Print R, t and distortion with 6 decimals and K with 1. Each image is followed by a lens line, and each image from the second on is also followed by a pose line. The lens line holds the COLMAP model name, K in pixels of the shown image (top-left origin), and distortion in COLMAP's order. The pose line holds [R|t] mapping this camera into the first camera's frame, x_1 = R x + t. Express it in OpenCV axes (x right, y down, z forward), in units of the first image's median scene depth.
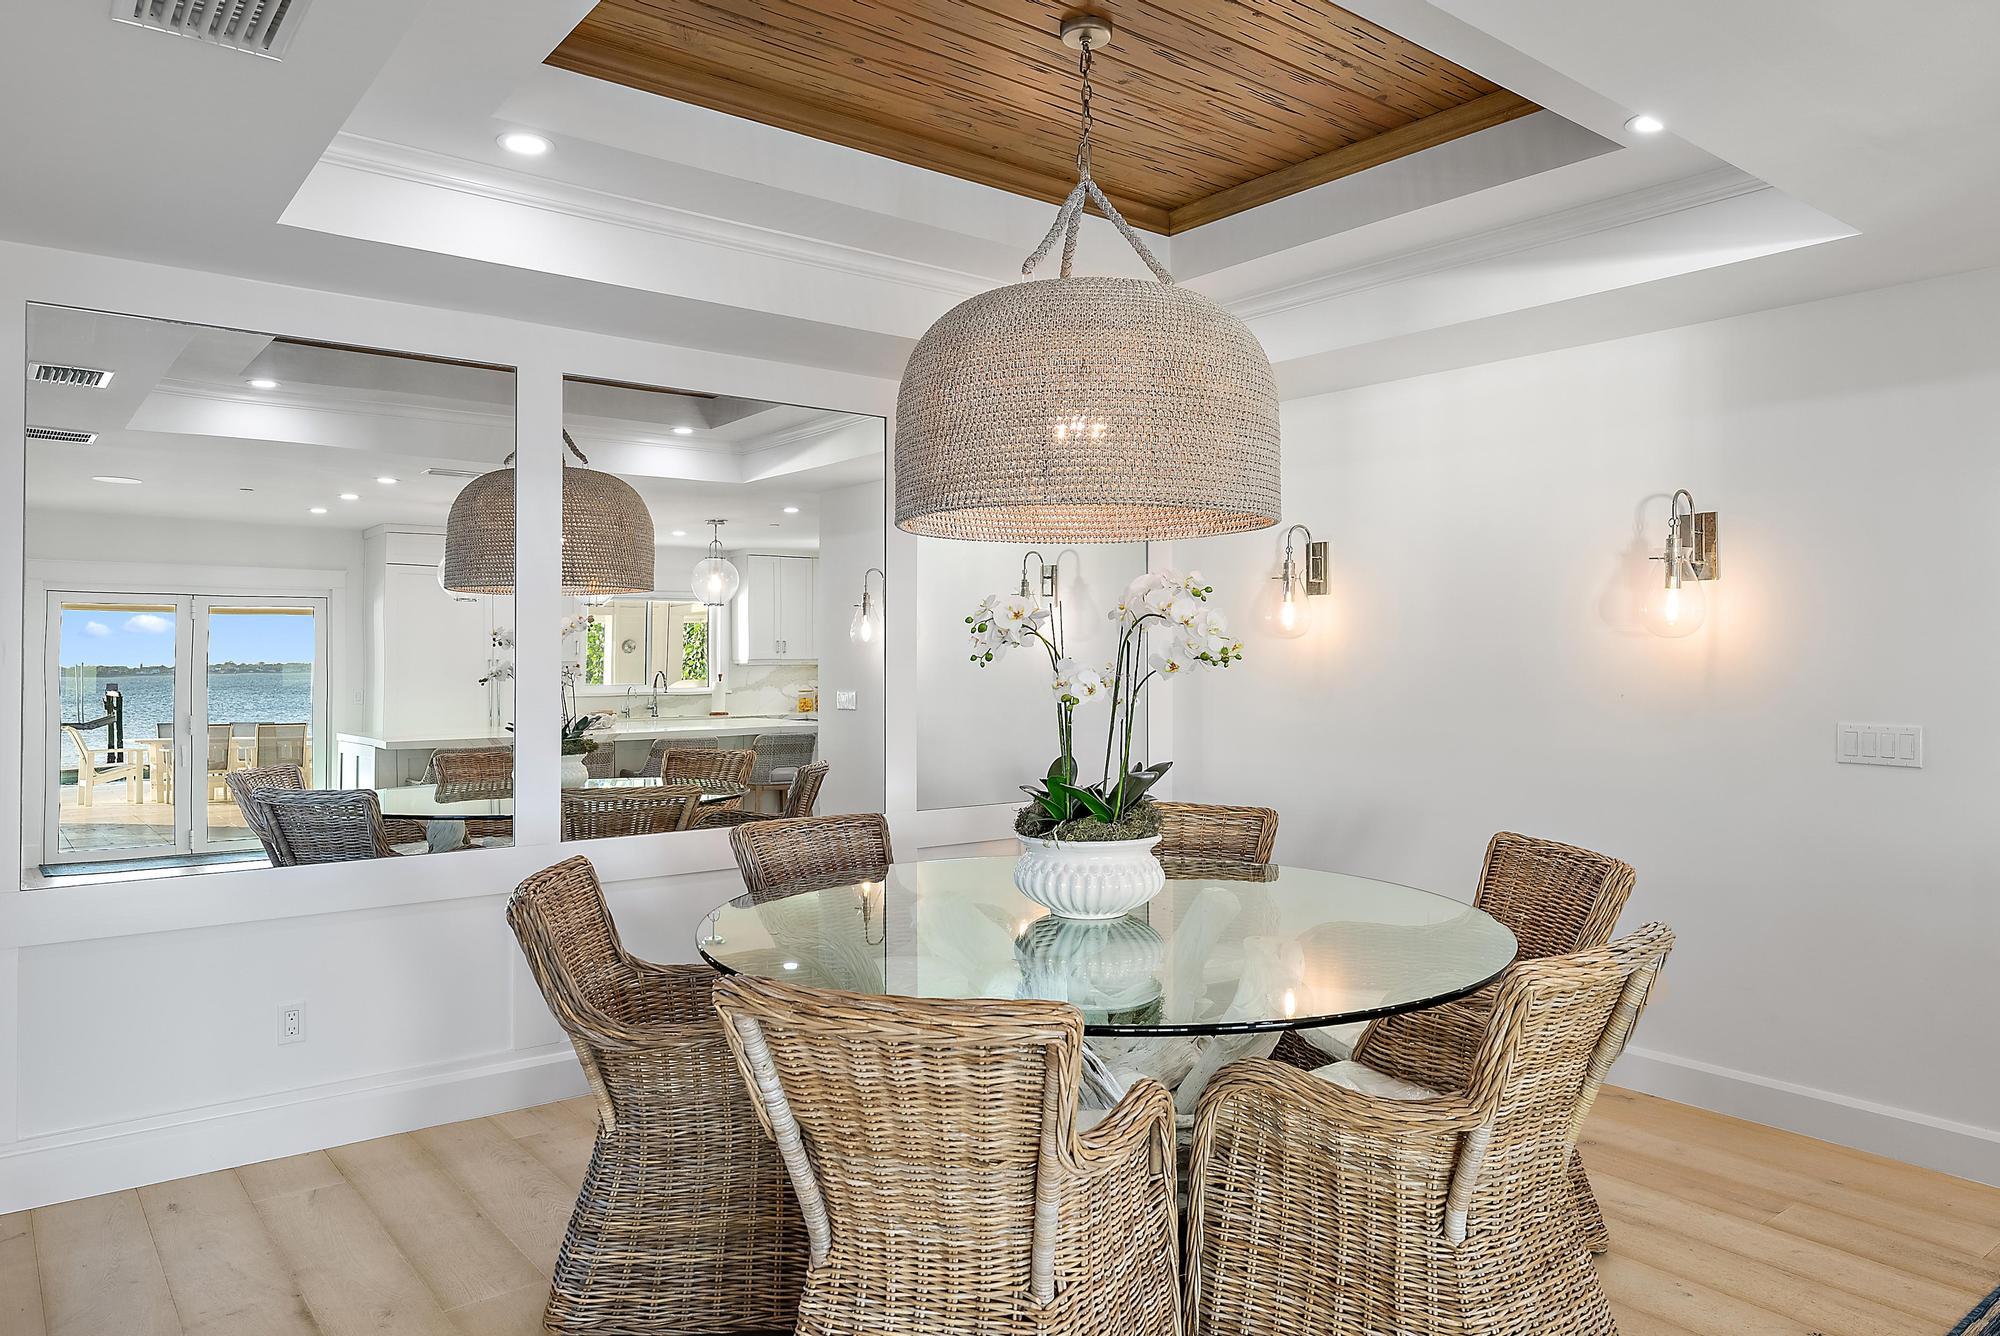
lens RADIAL K [[1324.5, 0, 999.8], [0, 1324.5, 660.8], [0, 0, 1]] dist [0.007643, -0.000734]
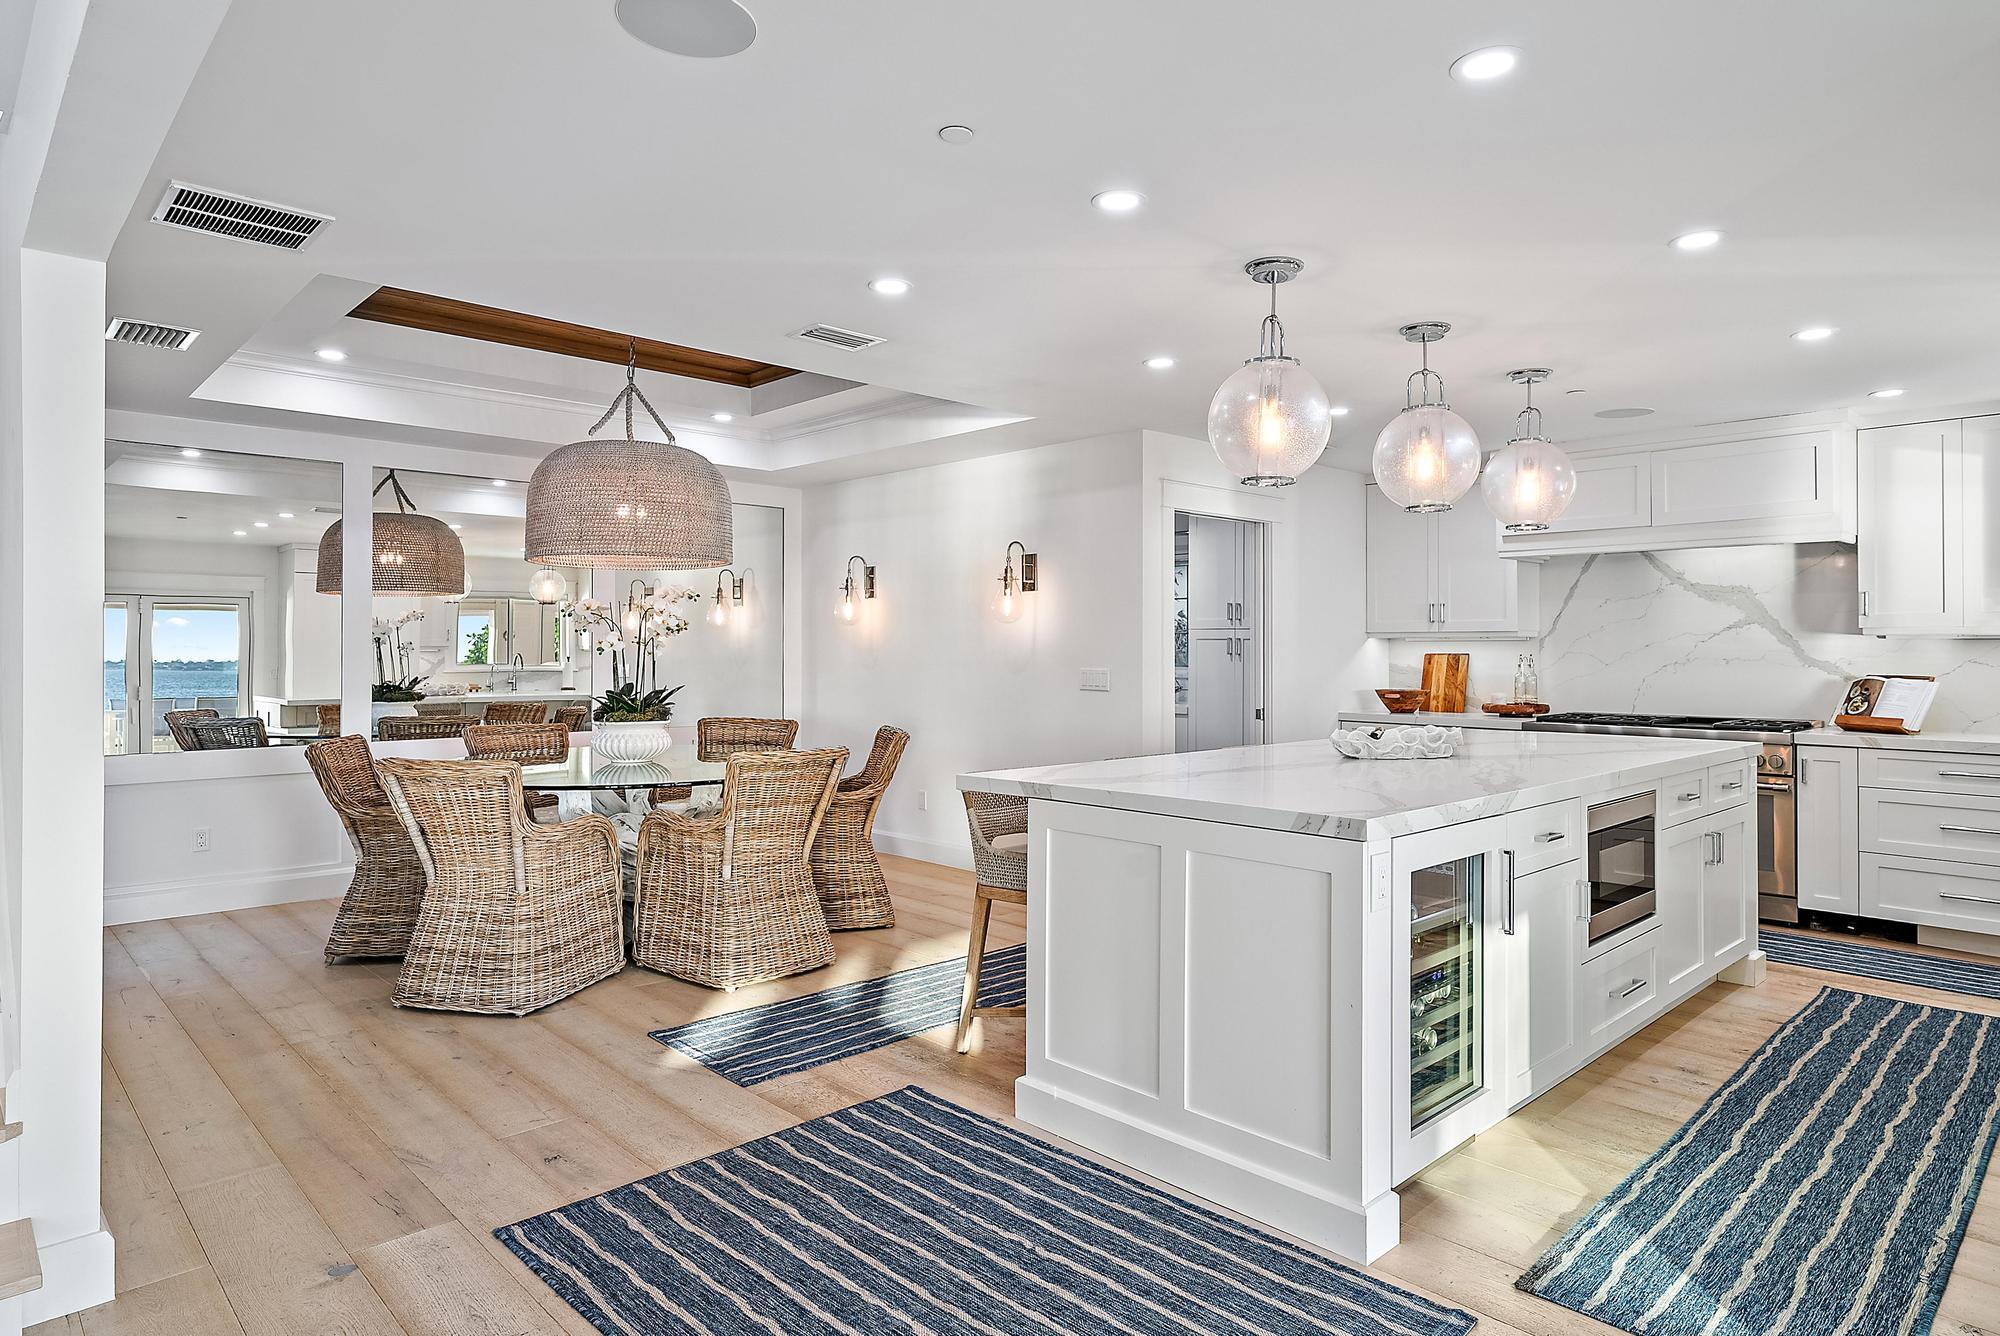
lens RADIAL K [[1151.5, 0, 1002.9], [0, 1151.5, 655.6], [0, 0, 1]] dist [-0.001143, 0.006964]
pose [[0.995437, 0.001522, 0.095405, 0.383865], [-0.001540, 0.999999, 0.000113, 0.029090], [-0.095404, -0.000259, 0.995439, -0.630768]]
